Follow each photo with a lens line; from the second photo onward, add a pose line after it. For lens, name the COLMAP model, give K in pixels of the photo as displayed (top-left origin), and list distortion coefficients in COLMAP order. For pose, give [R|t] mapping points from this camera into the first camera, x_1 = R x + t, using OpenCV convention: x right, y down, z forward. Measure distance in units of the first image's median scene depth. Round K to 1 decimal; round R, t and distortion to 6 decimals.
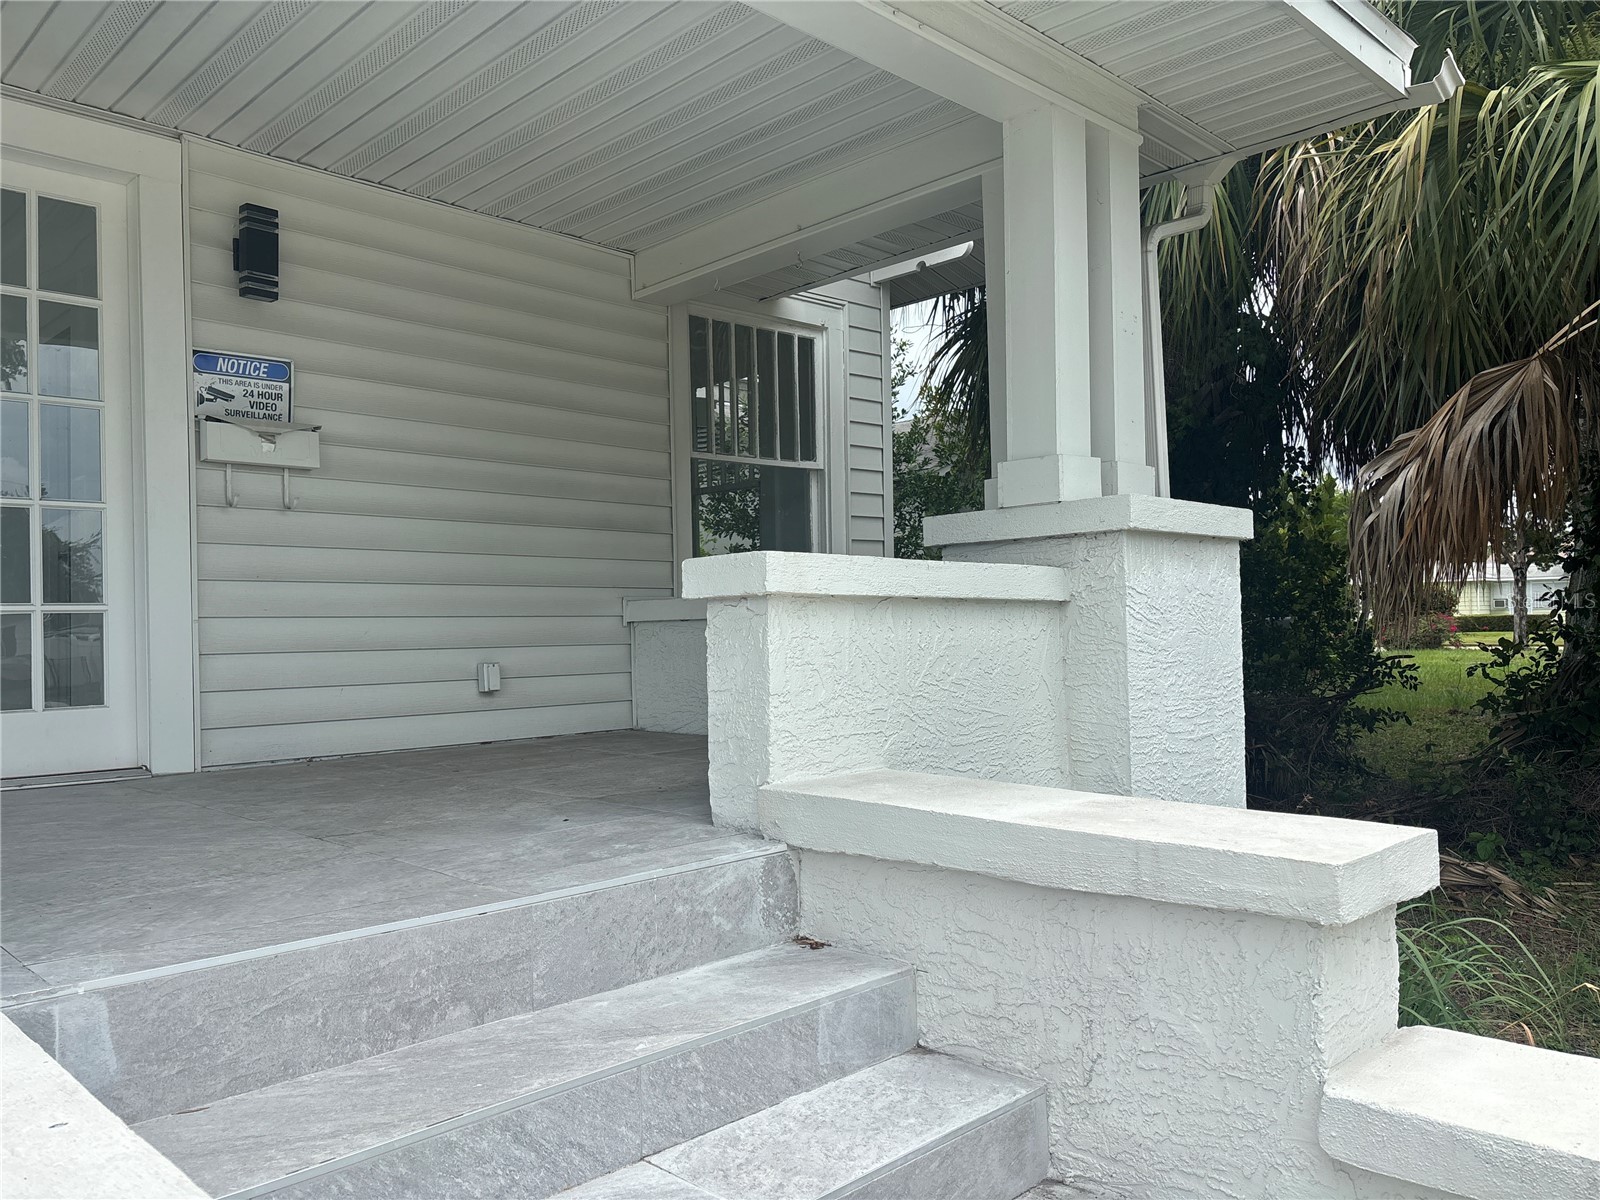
lens RADIAL K [[1212.0, 0, 800.0], [0, 1212.0, 600.0], [0, 0, 1]] dist [0.032506, 0.001817]
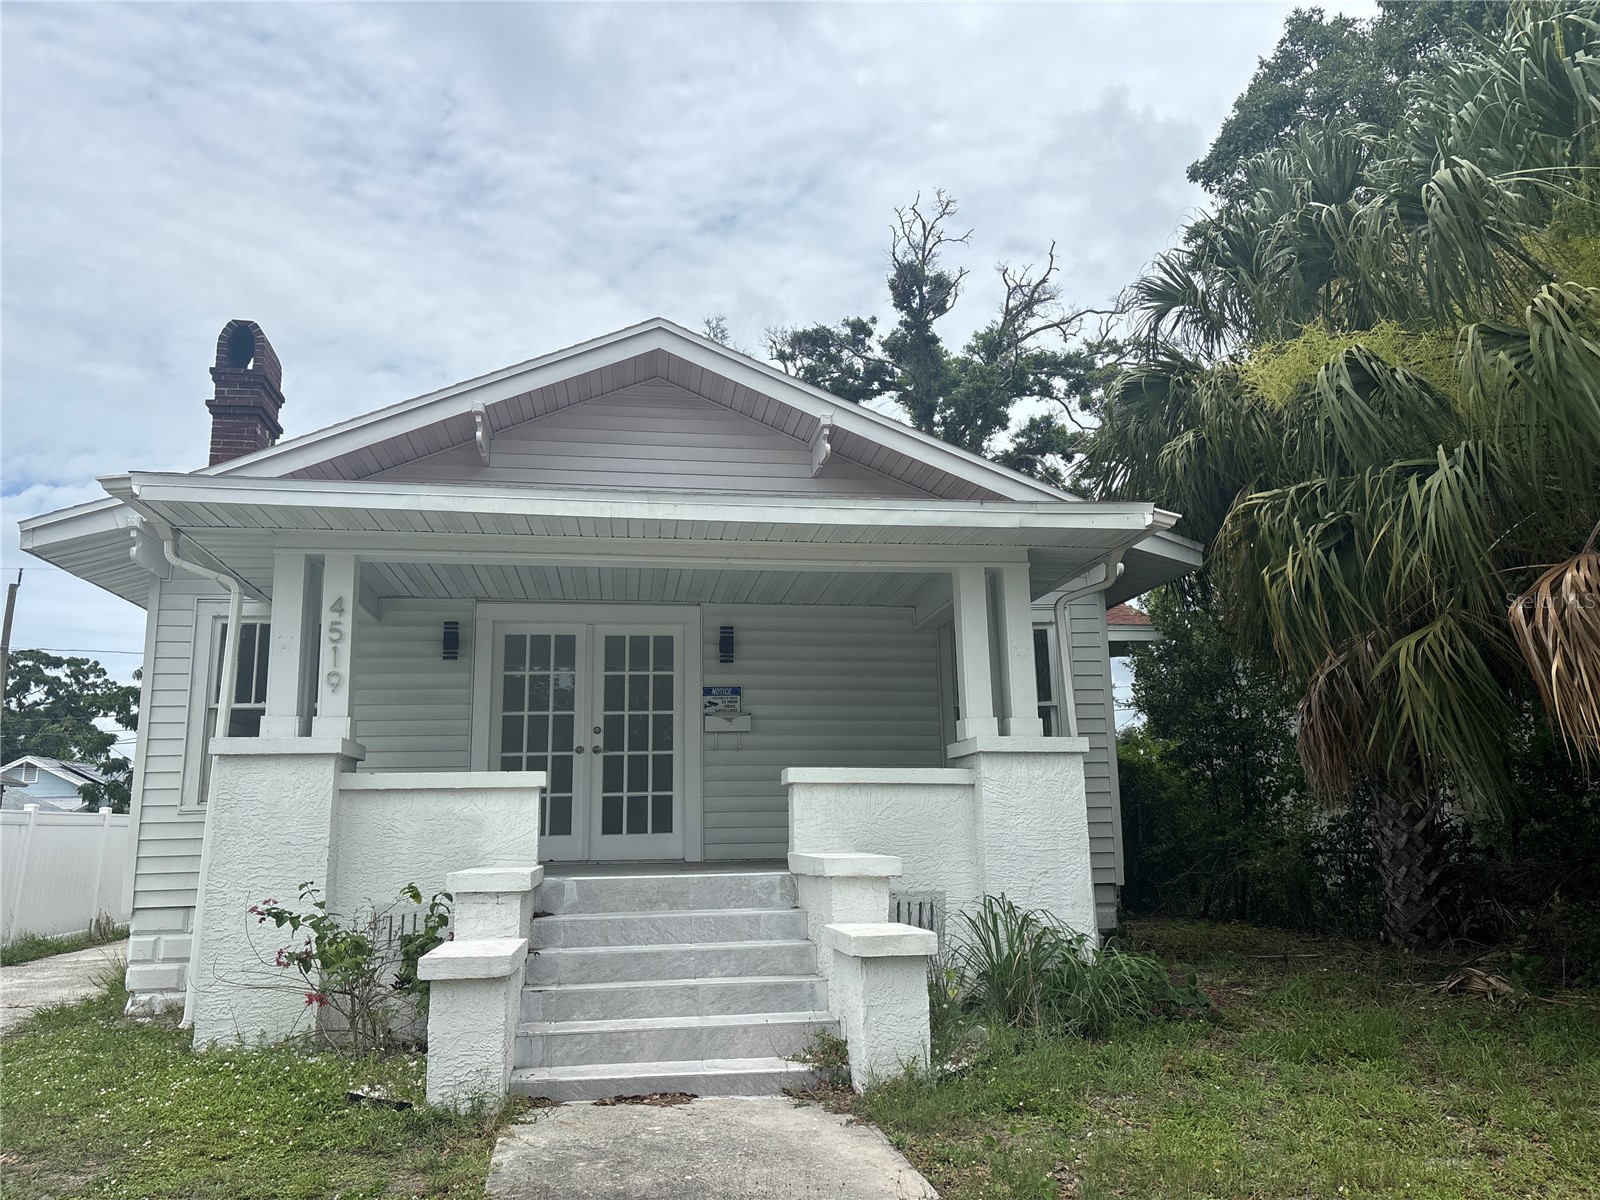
lens RADIAL K [[1262.0, 0, 842.9], [0, 1262.0, 536.9], [0, 0, 1]] dist [0.002453, -0.006073]
pose [[0.820672, -0.126042, -0.557324, 1.895165], [0.014813, 0.979733, -0.199759, 0.021138], [0.571207, 0.155681, 0.805907, -1.498917]]
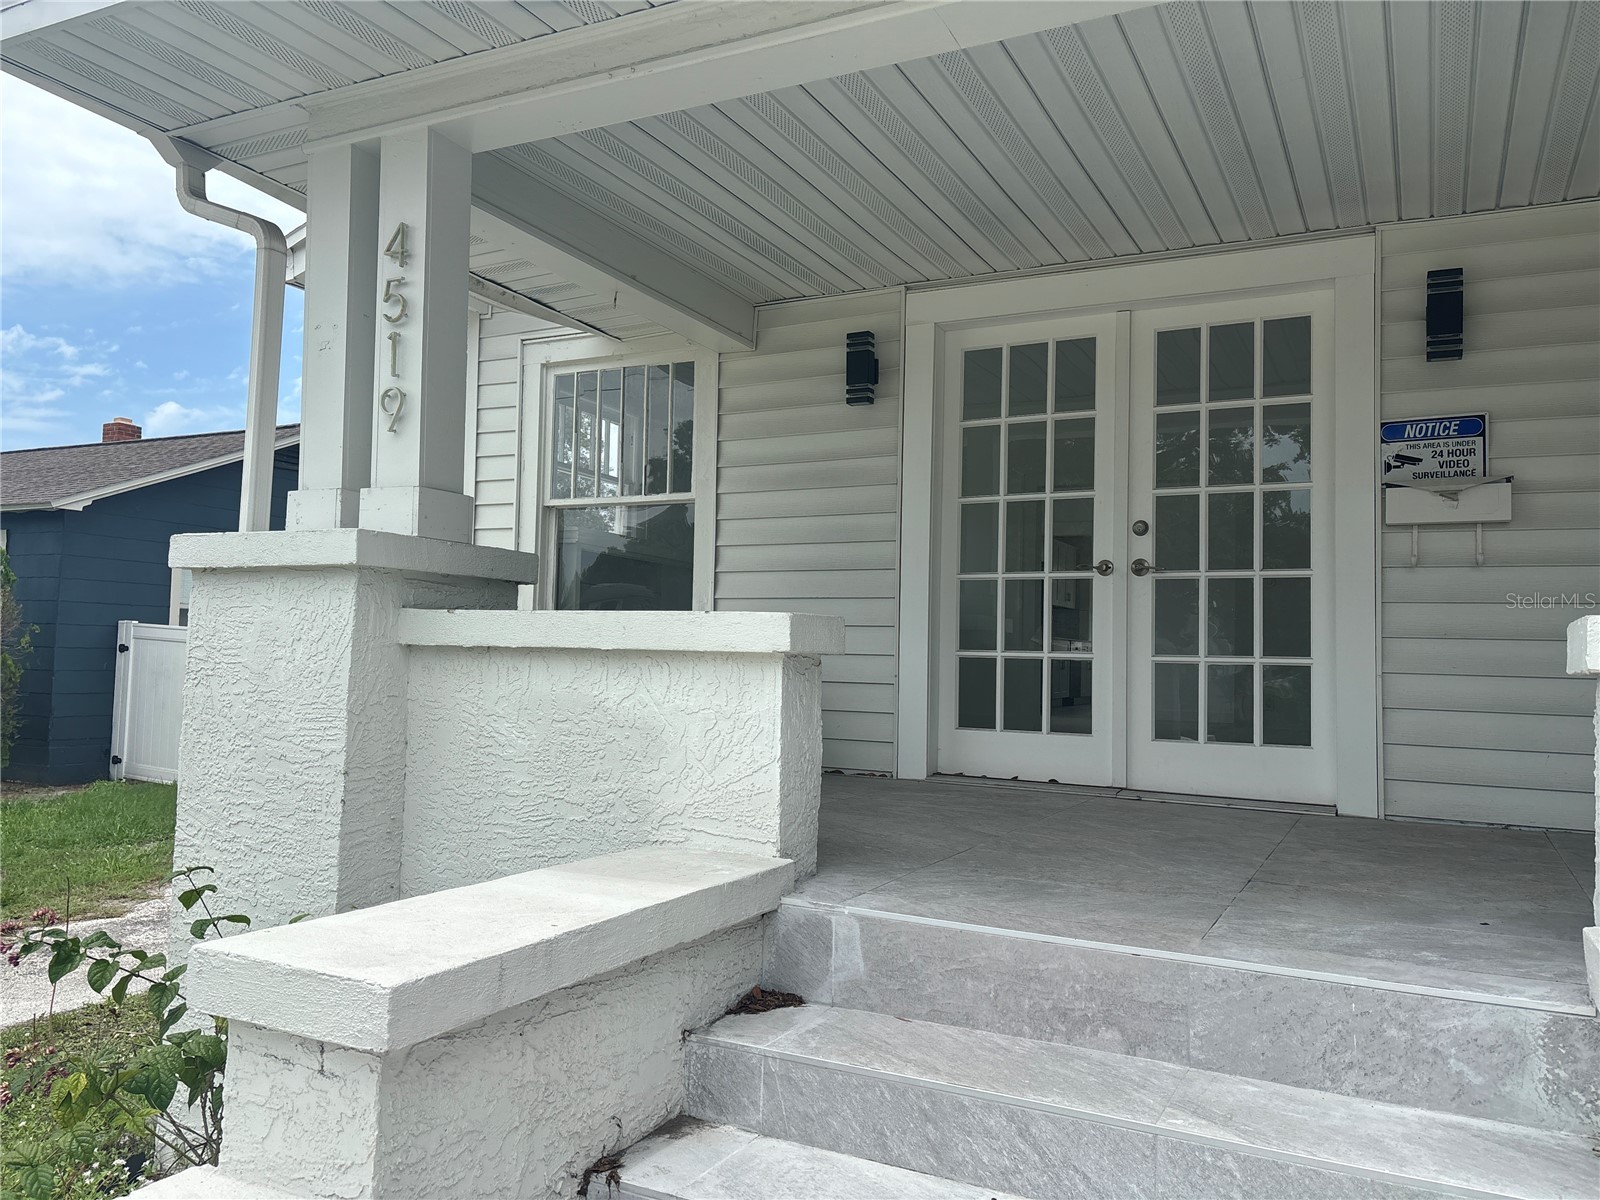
lens RADIAL K [[1219.7, 0, 800.0], [0, 1219.7, 600.0], [0, 0, 1]] dist [0.043658, -0.040997]
pose [[0.305718, -0.018862, -0.951935, 0.579252], [-0.011791, 0.999652, -0.023594, -0.028045], [0.952049, 0.018437, 0.305390, 0.297385]]
